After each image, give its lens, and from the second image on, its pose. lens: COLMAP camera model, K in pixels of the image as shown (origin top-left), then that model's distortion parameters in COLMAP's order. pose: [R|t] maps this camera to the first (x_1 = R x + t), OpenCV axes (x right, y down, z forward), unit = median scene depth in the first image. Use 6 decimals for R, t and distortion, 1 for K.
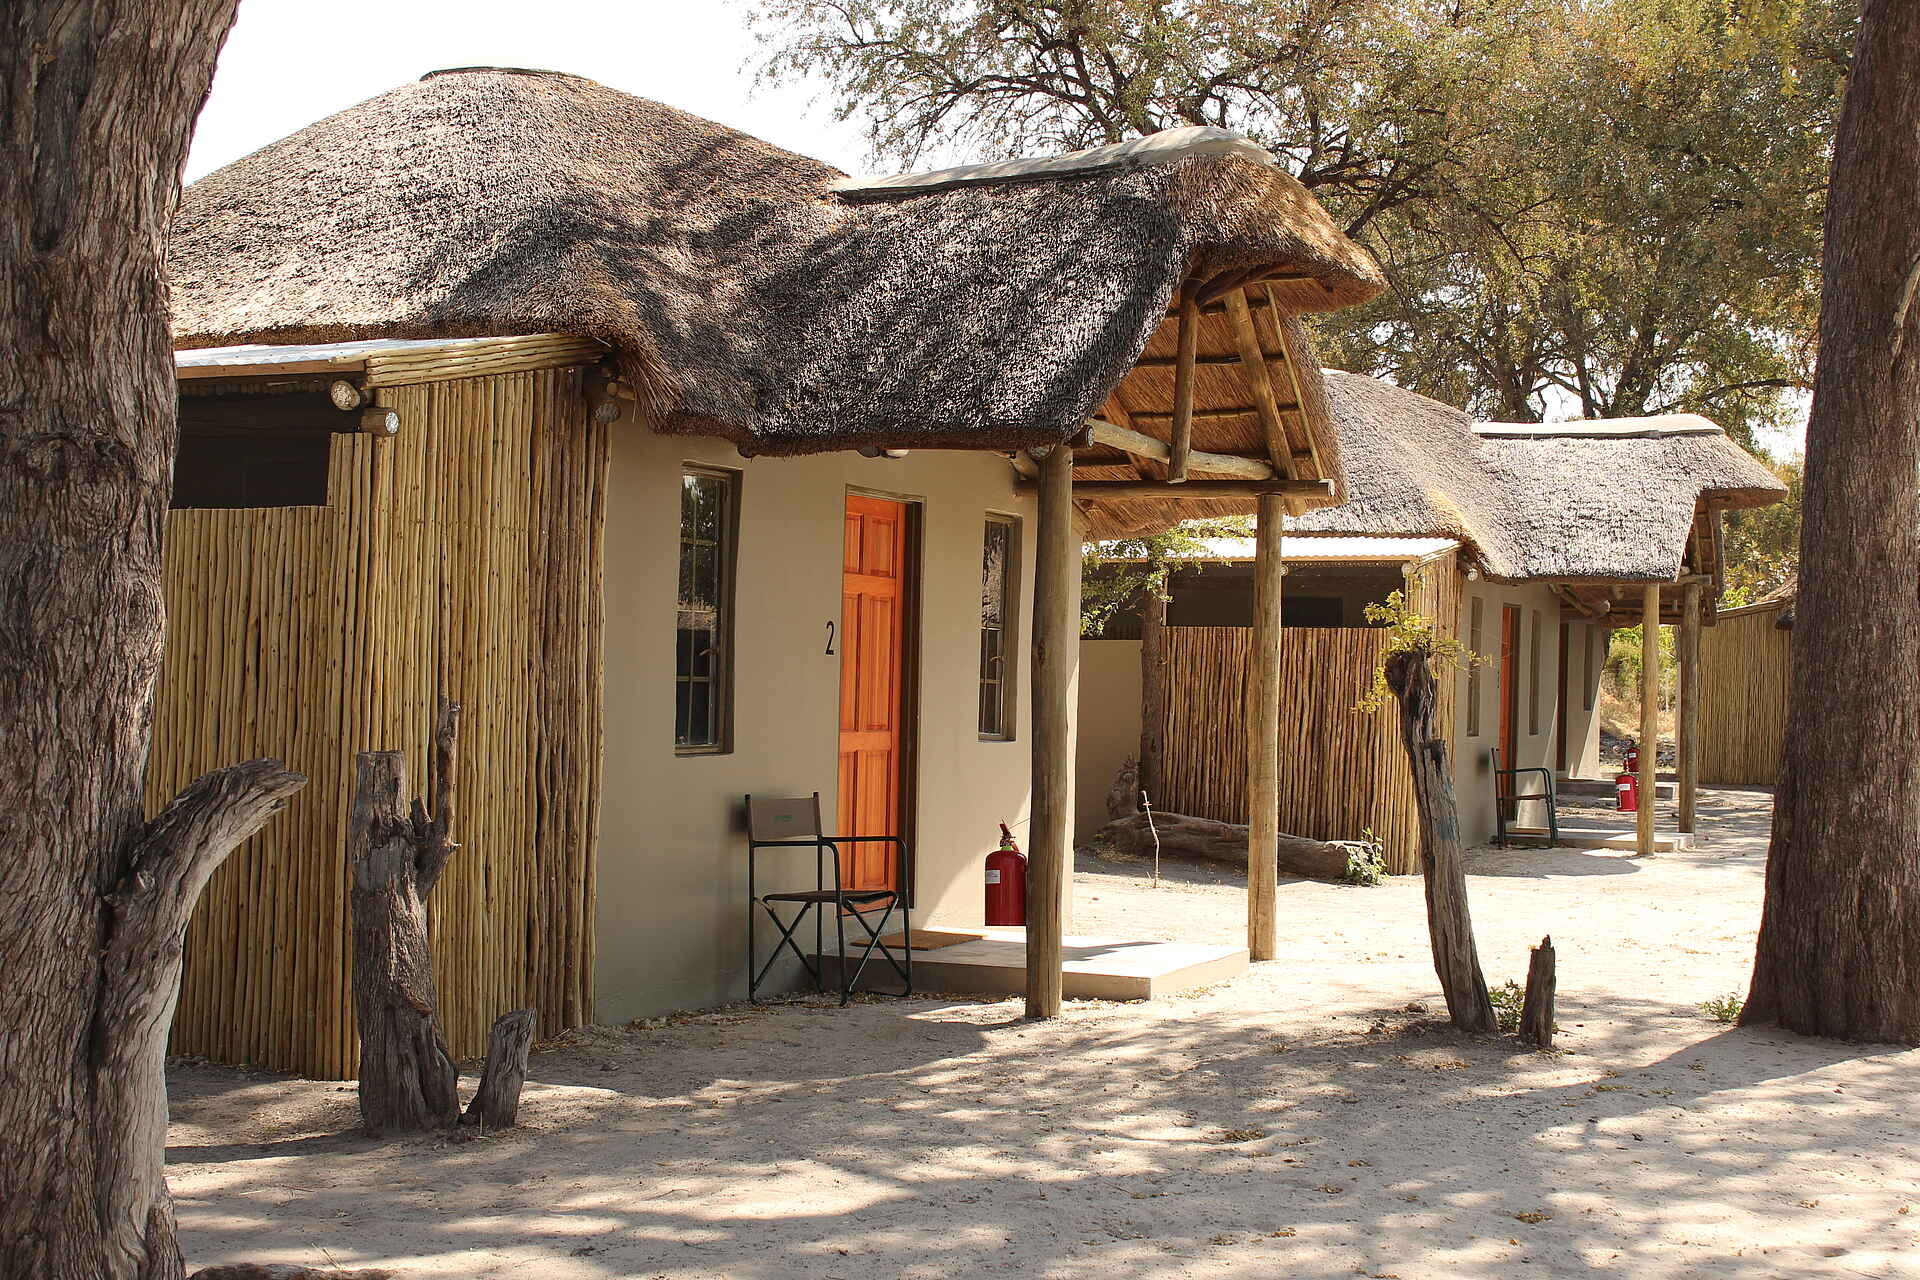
lens RADIAL K [[2531.9, 0, 960.0], [0, 2531.9, 640.0], [0, 0, 1]] dist [-0.030455, 0.044957]
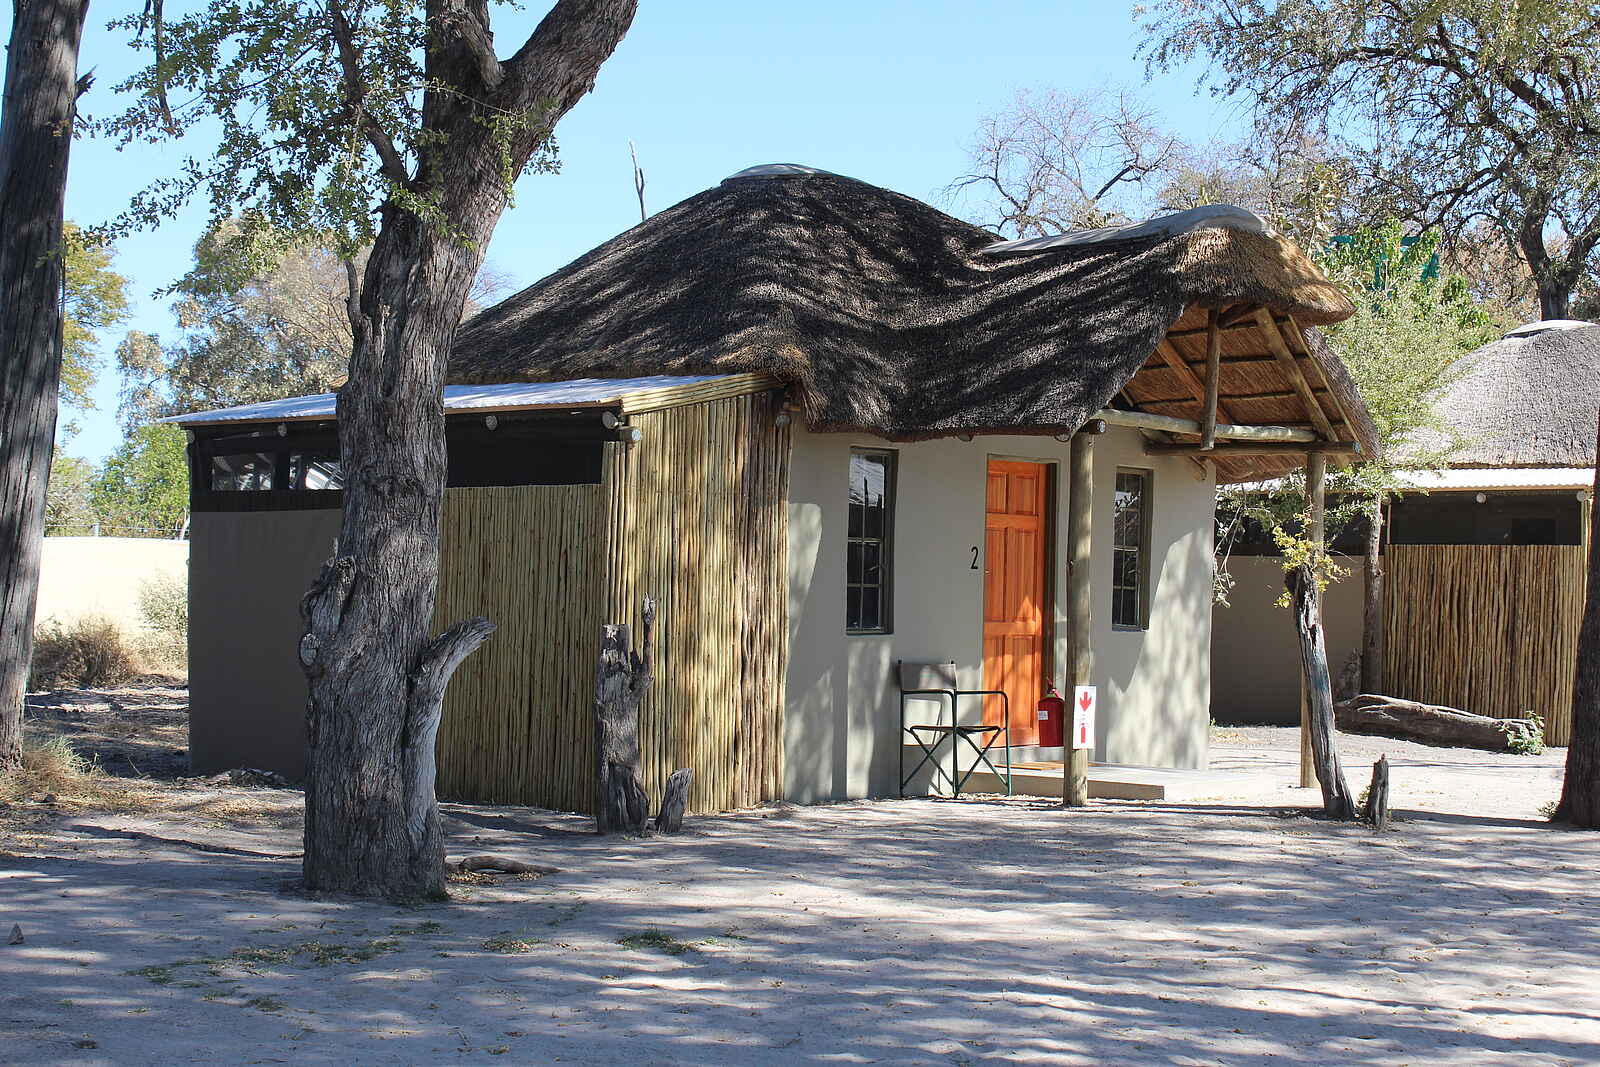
lens RADIAL K [[2527.2, 0, 800.0], [0, 2527.2, 533.5], [0, 0, 1]] dist [0.001743, -0.029595]
pose [[0.962194, -0.007045, -0.272274, 0.336628], [0.004881, 0.999951, -0.008624, -0.003731], [0.272321, 0.006969, 0.962181, -0.599278]]
